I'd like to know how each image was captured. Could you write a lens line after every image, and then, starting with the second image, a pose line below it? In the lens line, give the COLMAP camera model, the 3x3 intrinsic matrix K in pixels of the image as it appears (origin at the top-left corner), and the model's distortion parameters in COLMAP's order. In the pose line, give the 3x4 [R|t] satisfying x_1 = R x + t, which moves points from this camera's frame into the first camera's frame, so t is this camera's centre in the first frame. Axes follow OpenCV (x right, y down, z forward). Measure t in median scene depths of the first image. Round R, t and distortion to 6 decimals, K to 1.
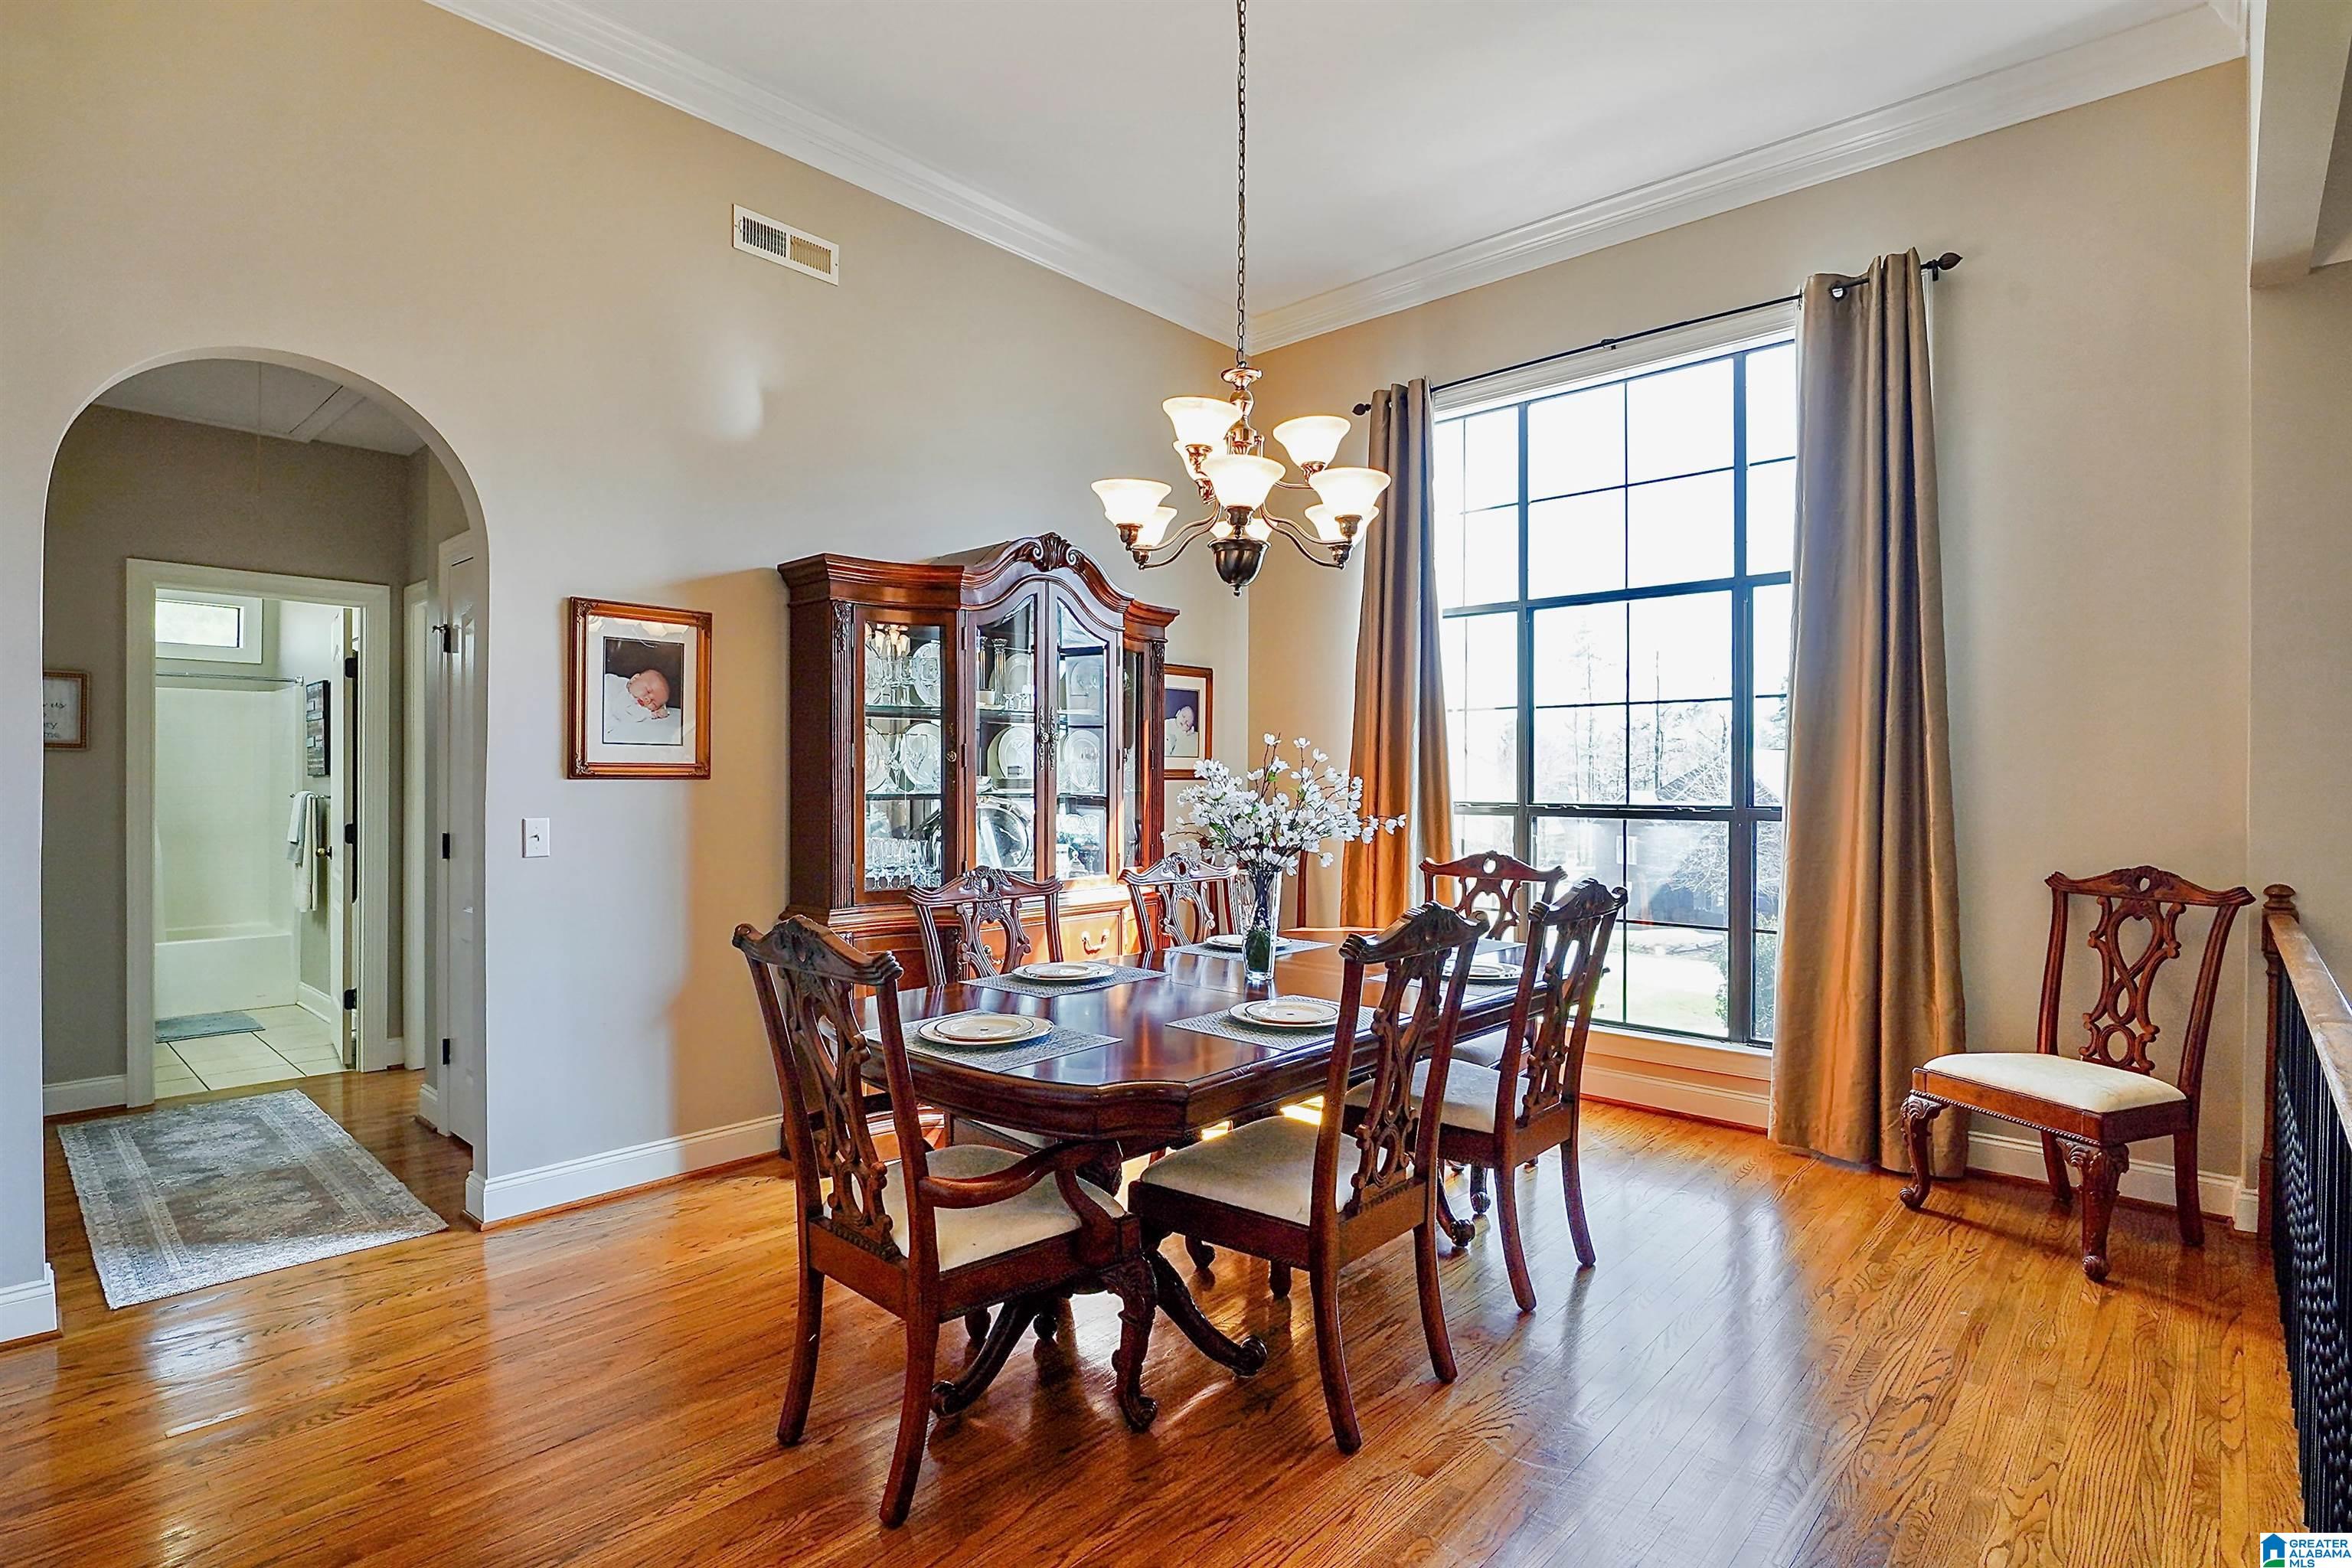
lens RADIAL K [[1149.1, 0, 1172.1], [0, 1149.1, 788.8], [0, 0, 1]] dist [0.002960, -0.004317]
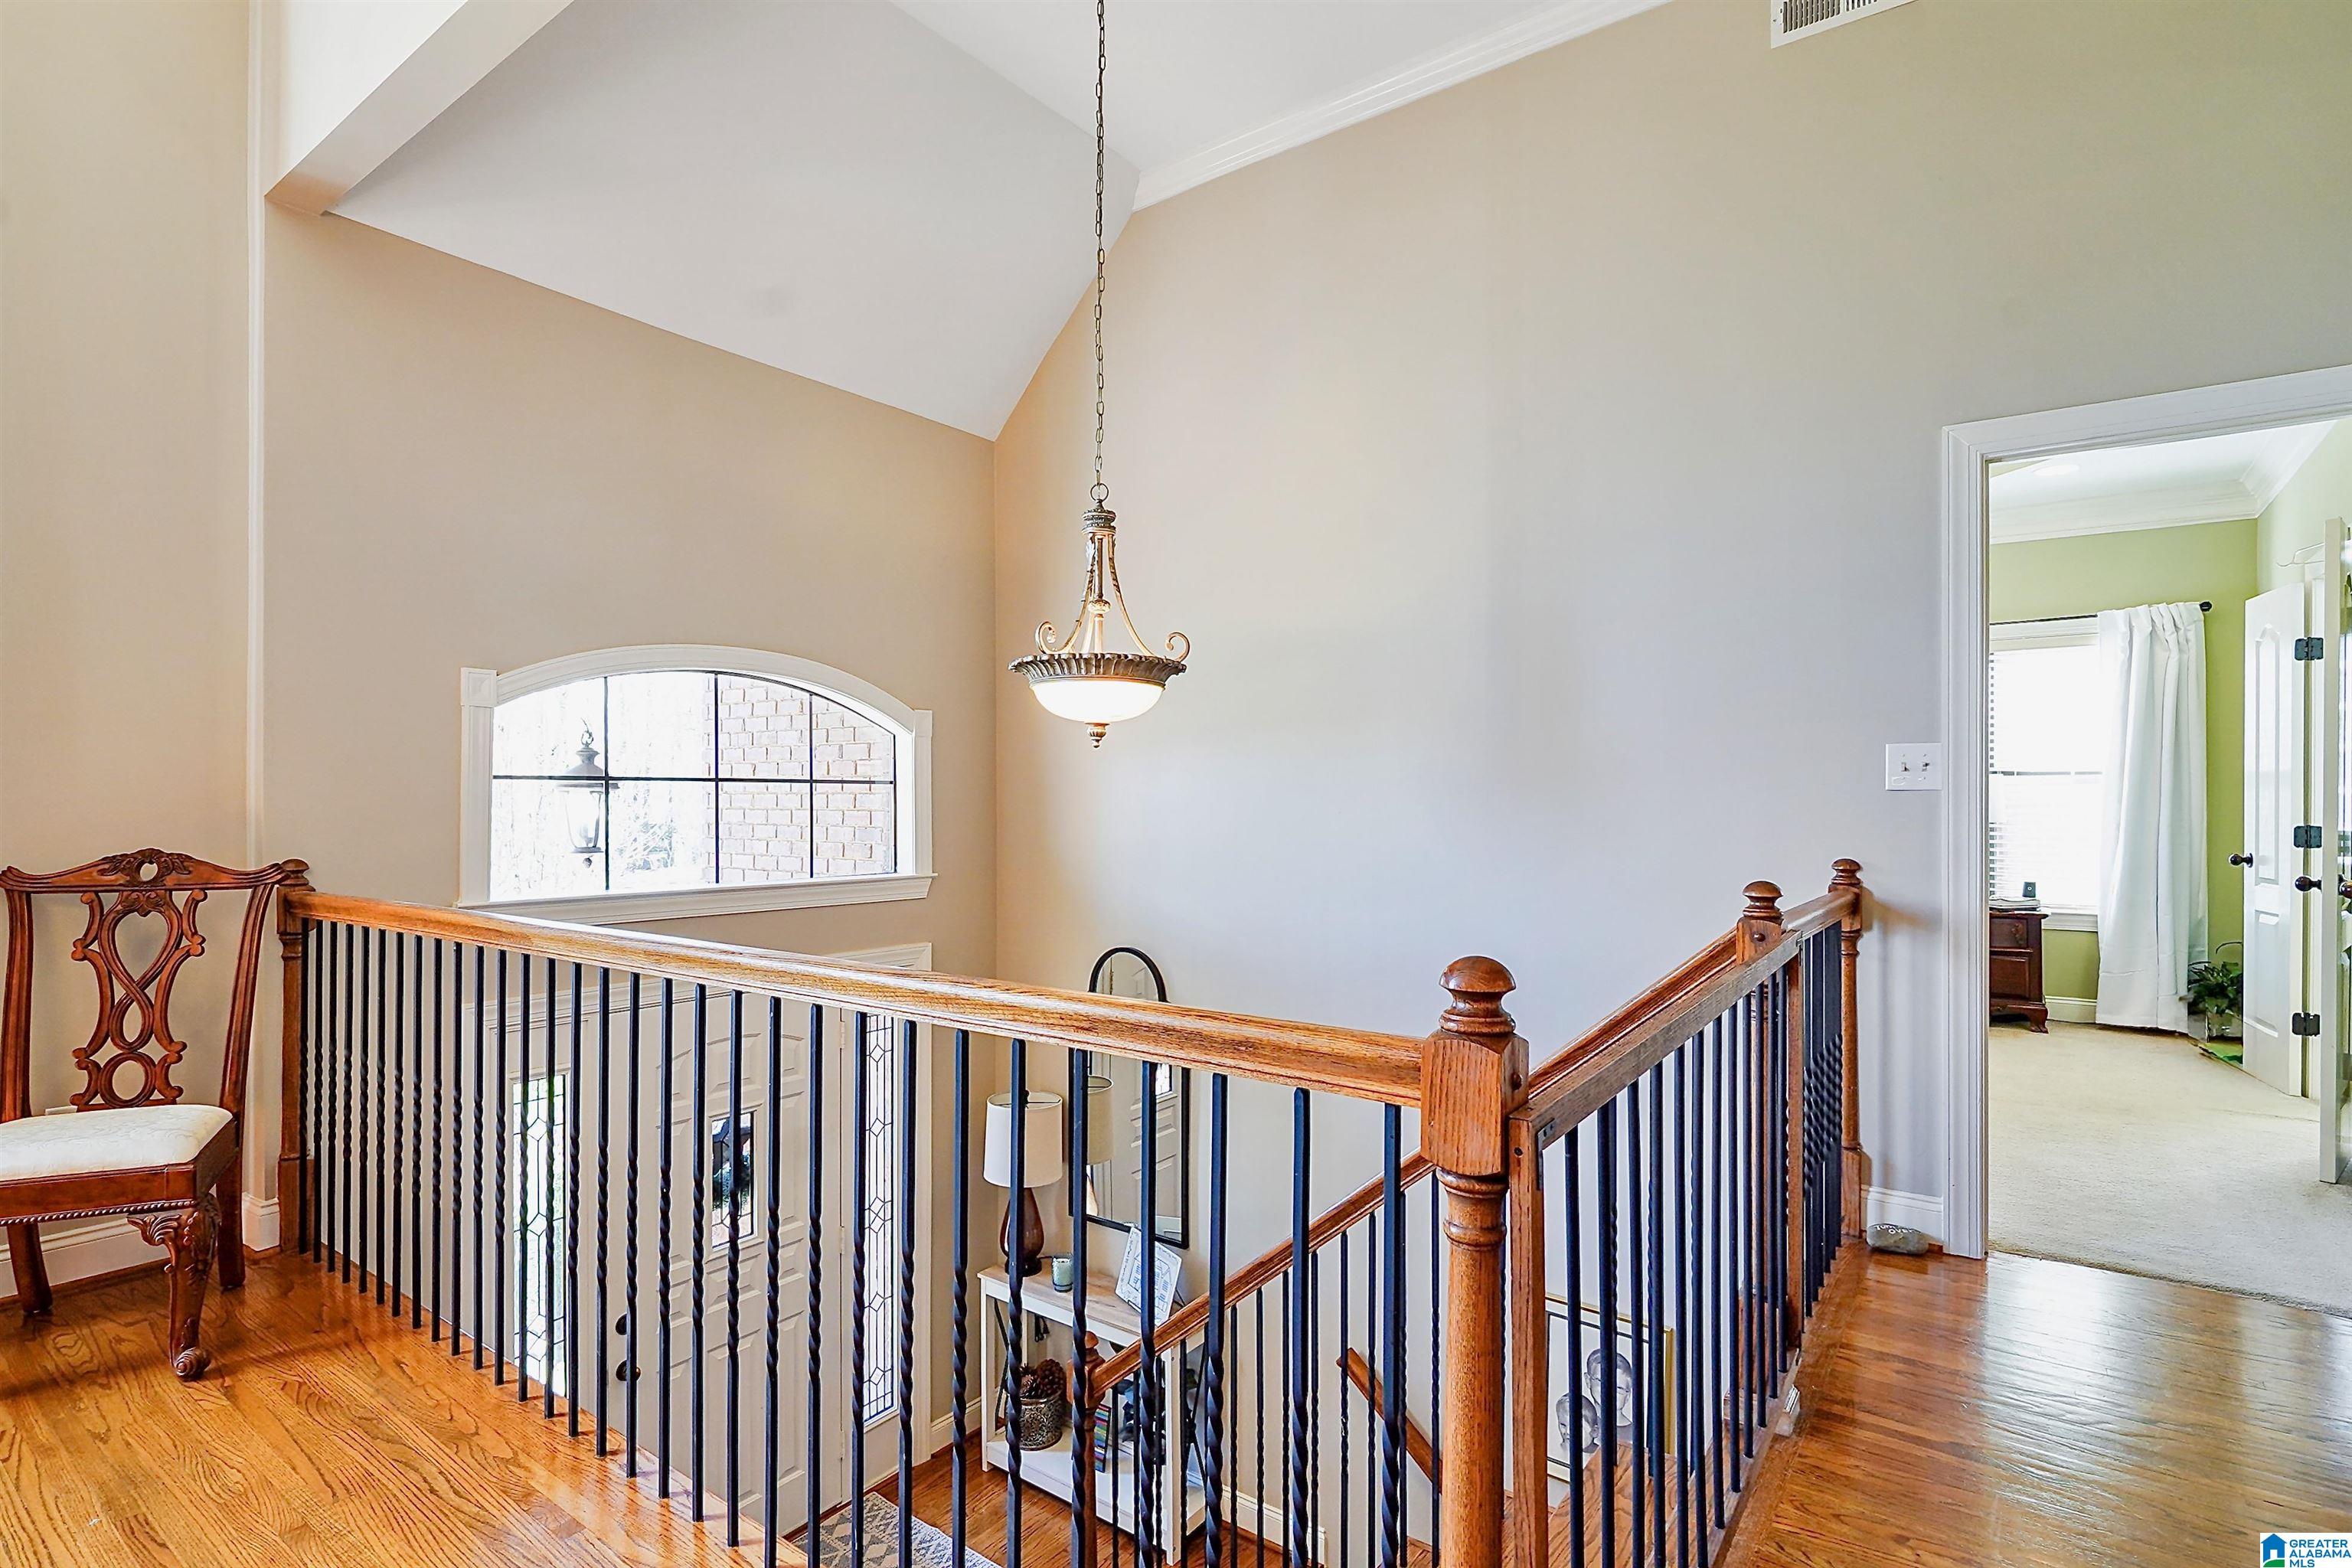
lens RADIAL K [[1149.1, 0, 1163.1], [0, 1149.1, 796.0], [0, 0, 1]] dist [0.002960, -0.004317]
pose [[-0.091085, 0.001688, 0.995842, -0.022052], [0.005887, 0.999982, -0.001157, 0.035783], [-0.995826, 0.005757, -0.091093, 0.371269]]
